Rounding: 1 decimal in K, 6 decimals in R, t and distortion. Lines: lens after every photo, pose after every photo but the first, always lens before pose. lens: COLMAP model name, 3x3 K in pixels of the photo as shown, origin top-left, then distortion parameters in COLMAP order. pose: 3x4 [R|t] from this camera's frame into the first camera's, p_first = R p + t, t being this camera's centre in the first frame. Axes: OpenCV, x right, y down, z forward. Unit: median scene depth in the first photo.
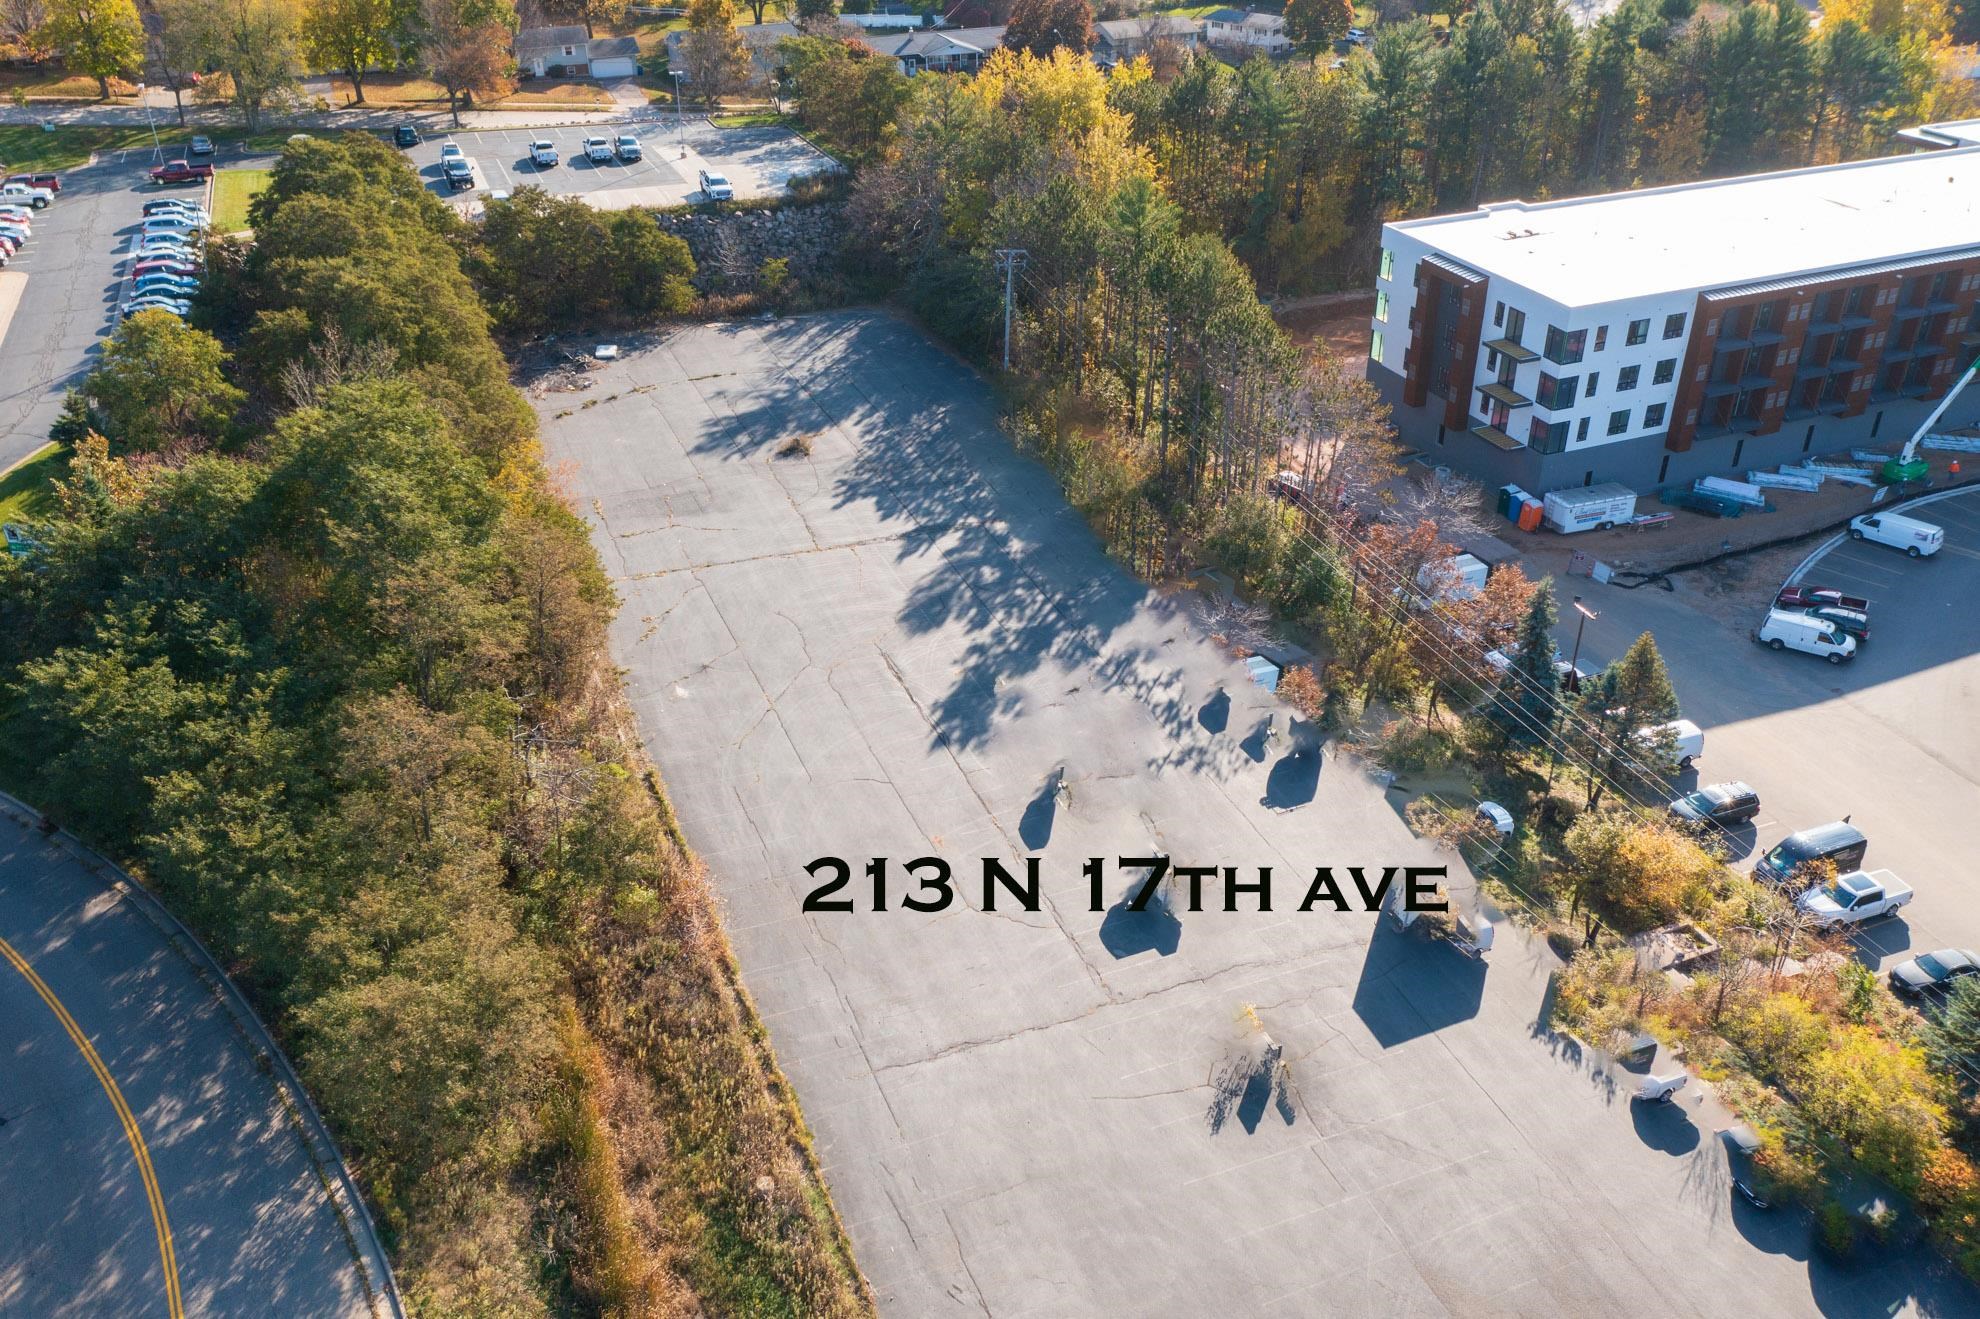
lens RADIAL K [[1553.4, 0, 996.8], [0, 1553.4, 658.5], [0, 0, 1]] dist [-0.024447, 0.011035]
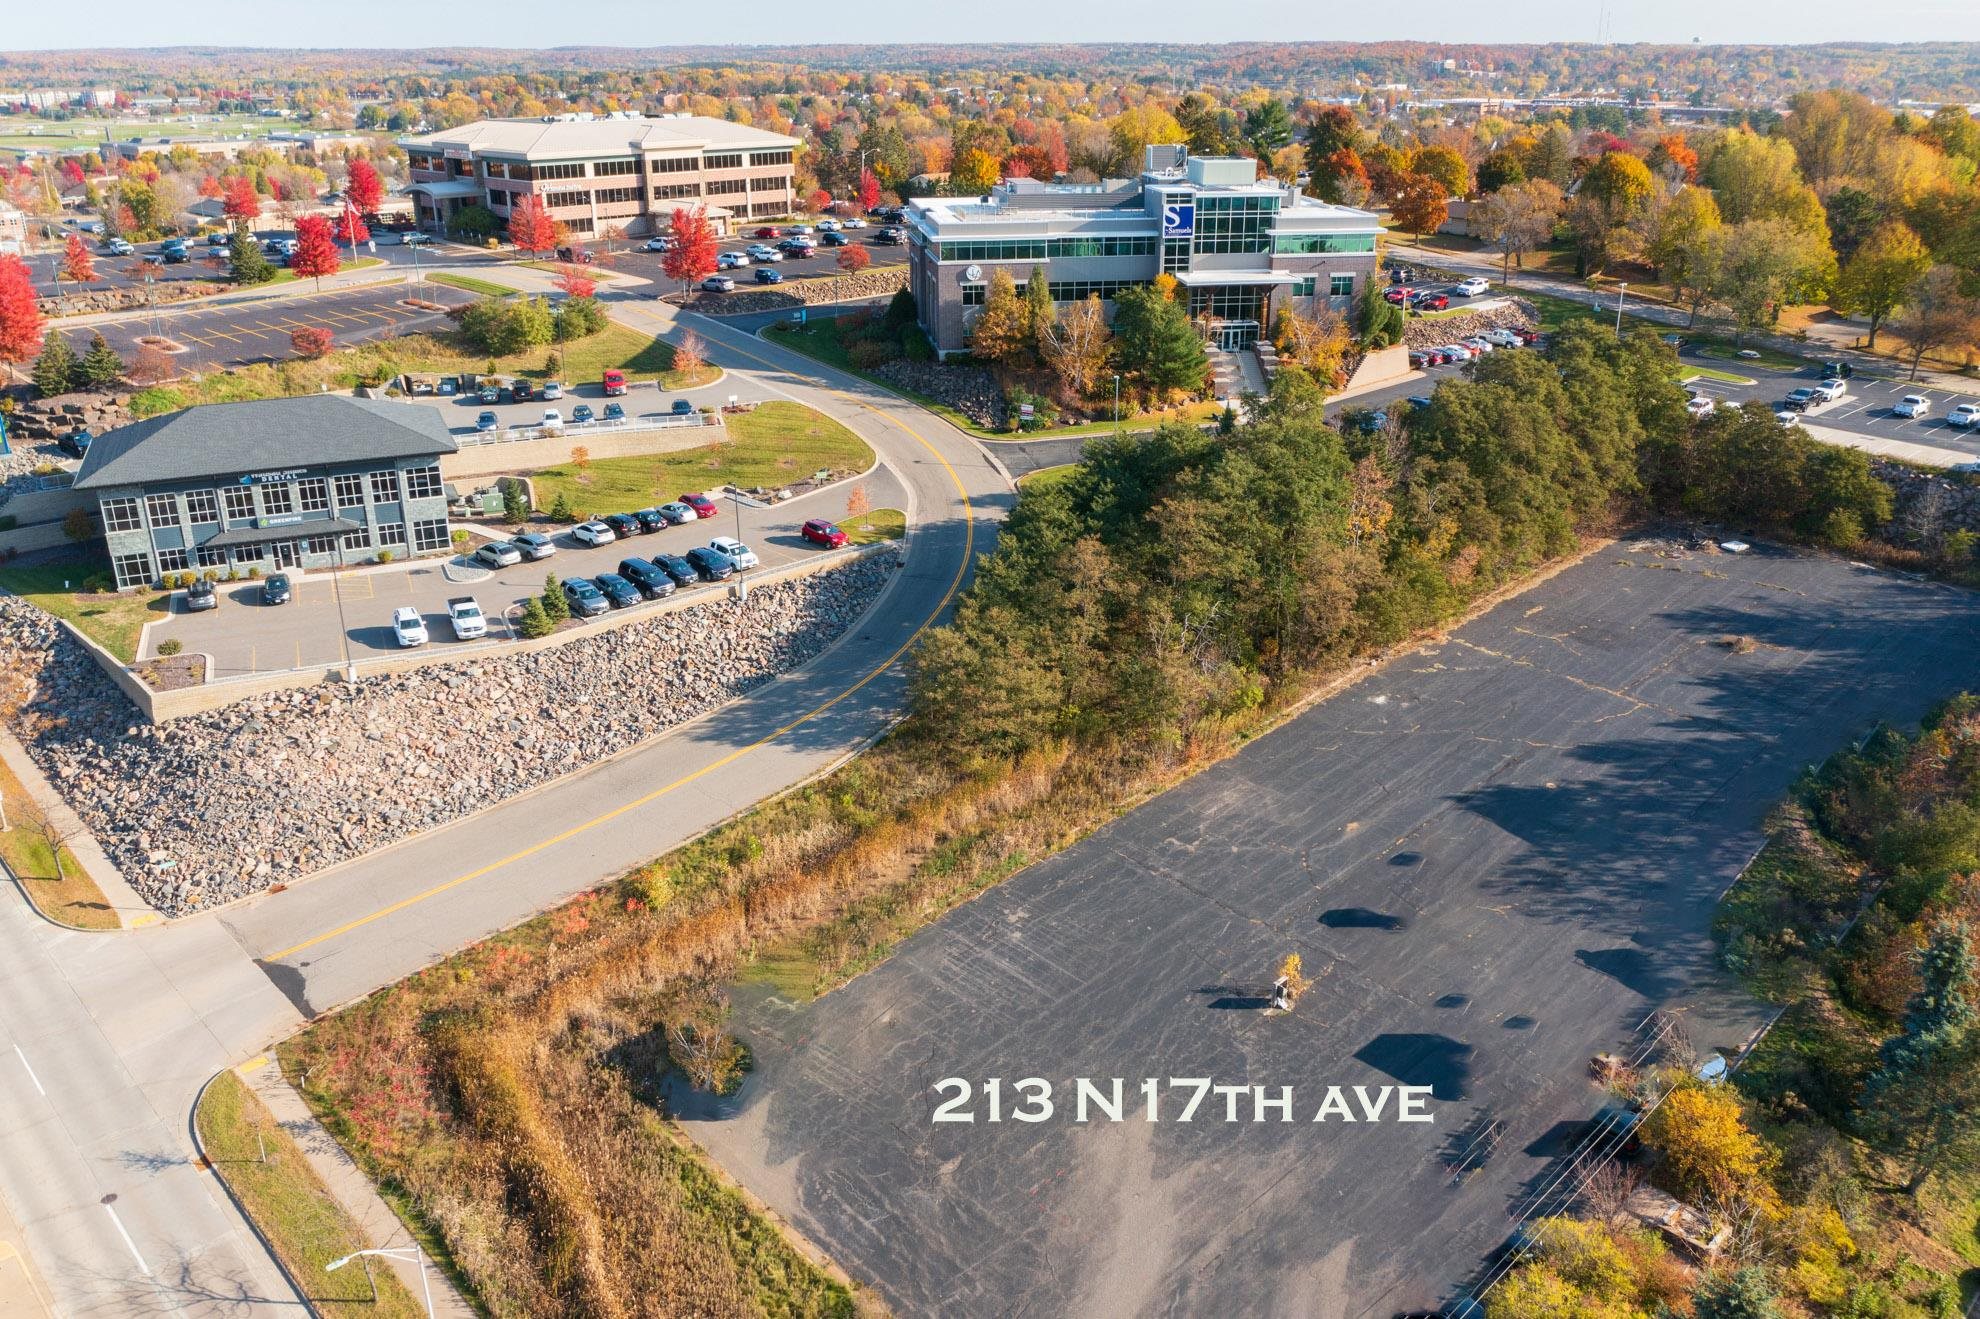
lens RADIAL K [[1559.6, 0, 999.1], [0, 1559.6, 654.9], [0, 0, 1]] dist [-0.023302, 0.009327]
pose [[0.377761, 0.350788, -0.856881, 0.784997], [-0.486997, 0.862378, 0.138342, -0.034305], [0.787483, 0.365038, 0.496605, 0.056045]]
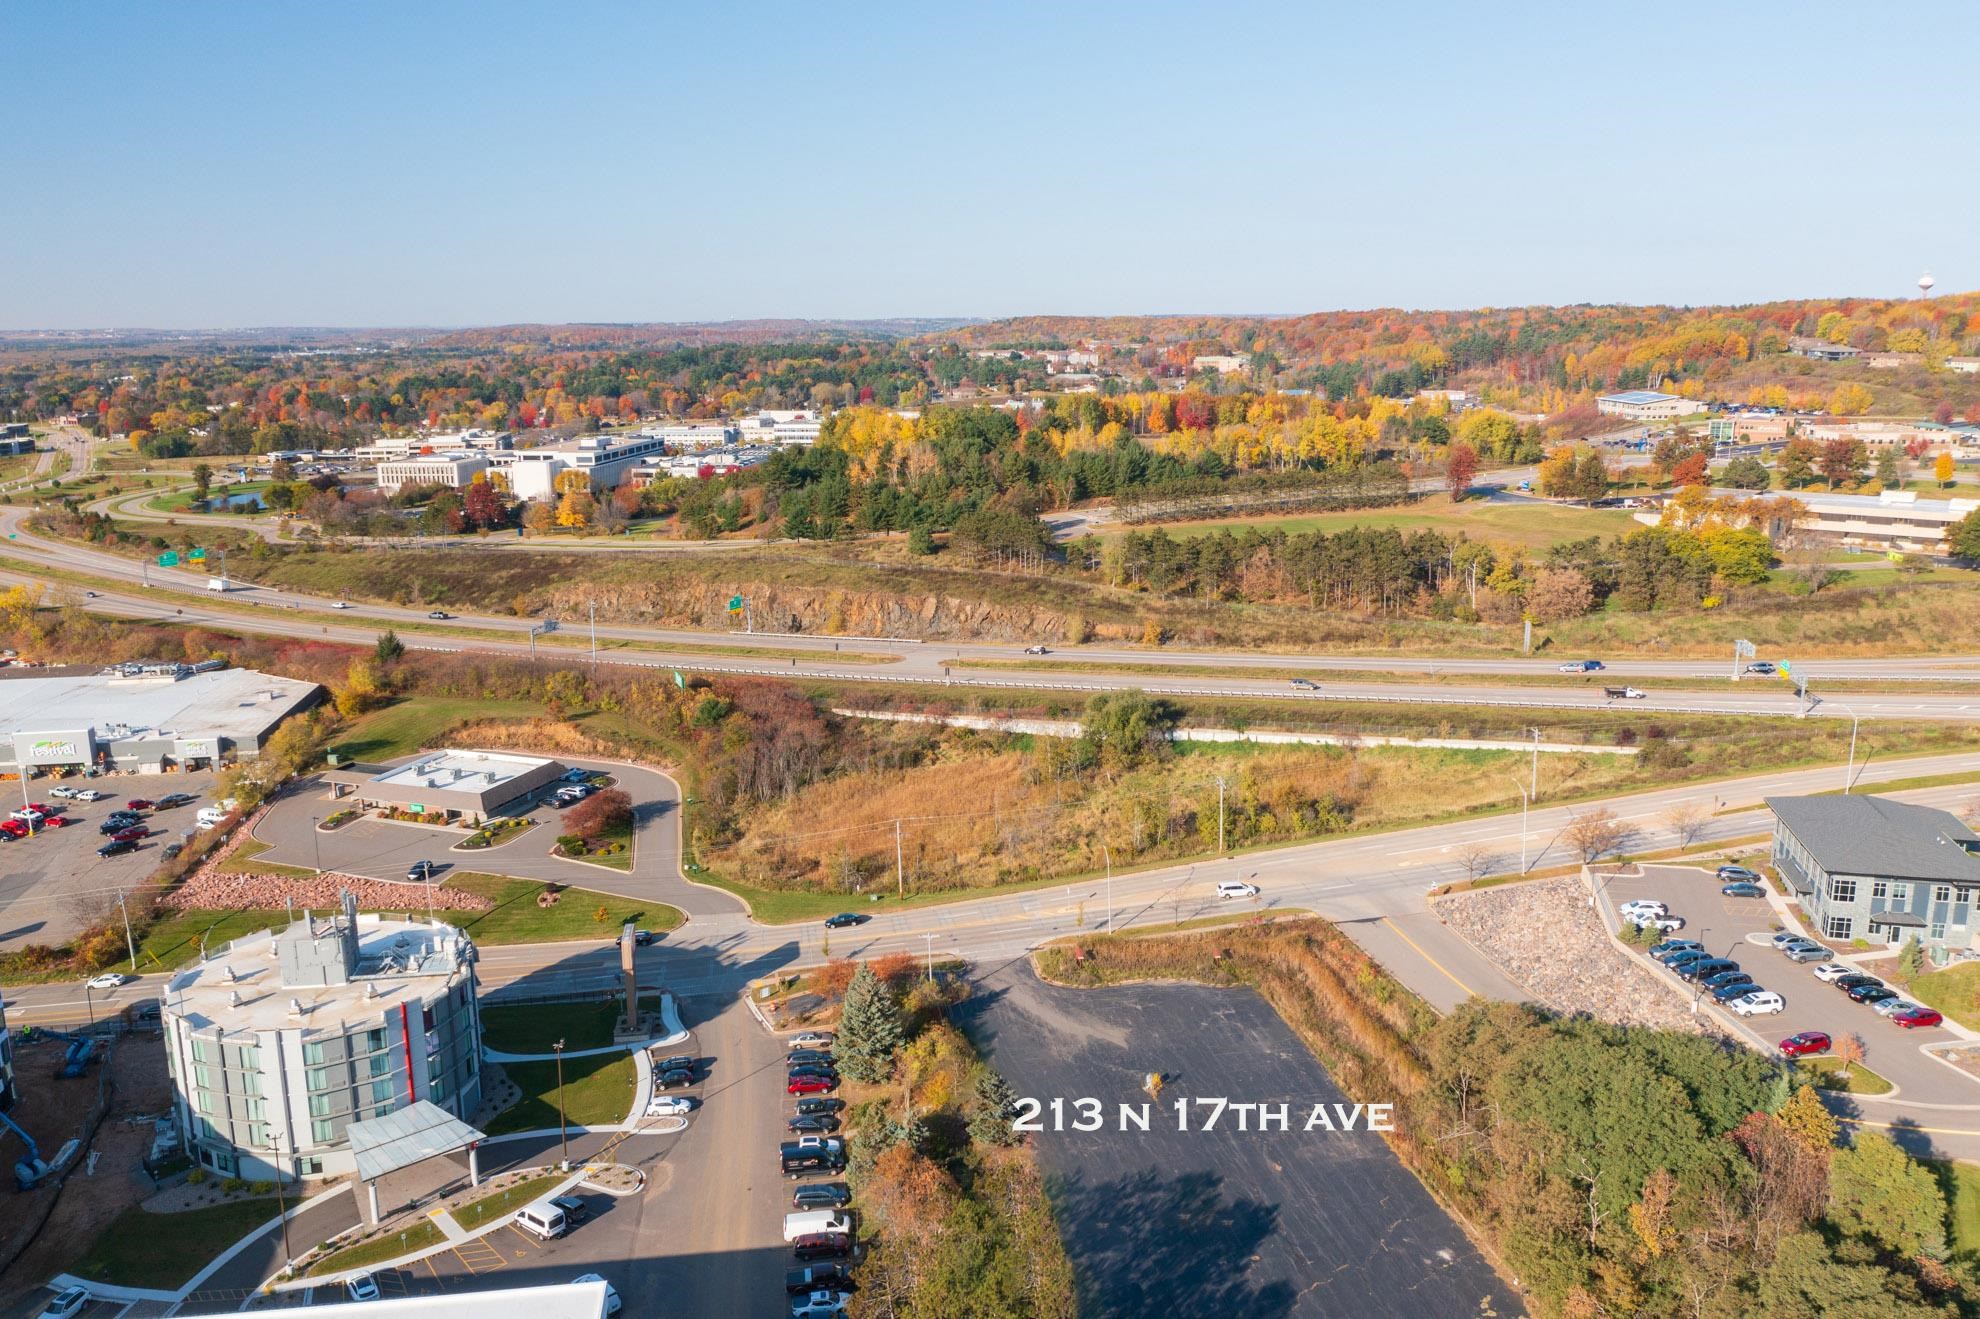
lens RADIAL K [[1555.9, 0, 999.1], [0, 1555.9, 664.1], [0, 0, 1]] dist [-0.020809, 0.005127]
pose [[-0.968612, -0.037192, 0.245781, -0.128915], [0.144413, 0.720582, 0.678164, -1.416465], [-0.202327, 0.692372, -0.692593, 1.672150]]
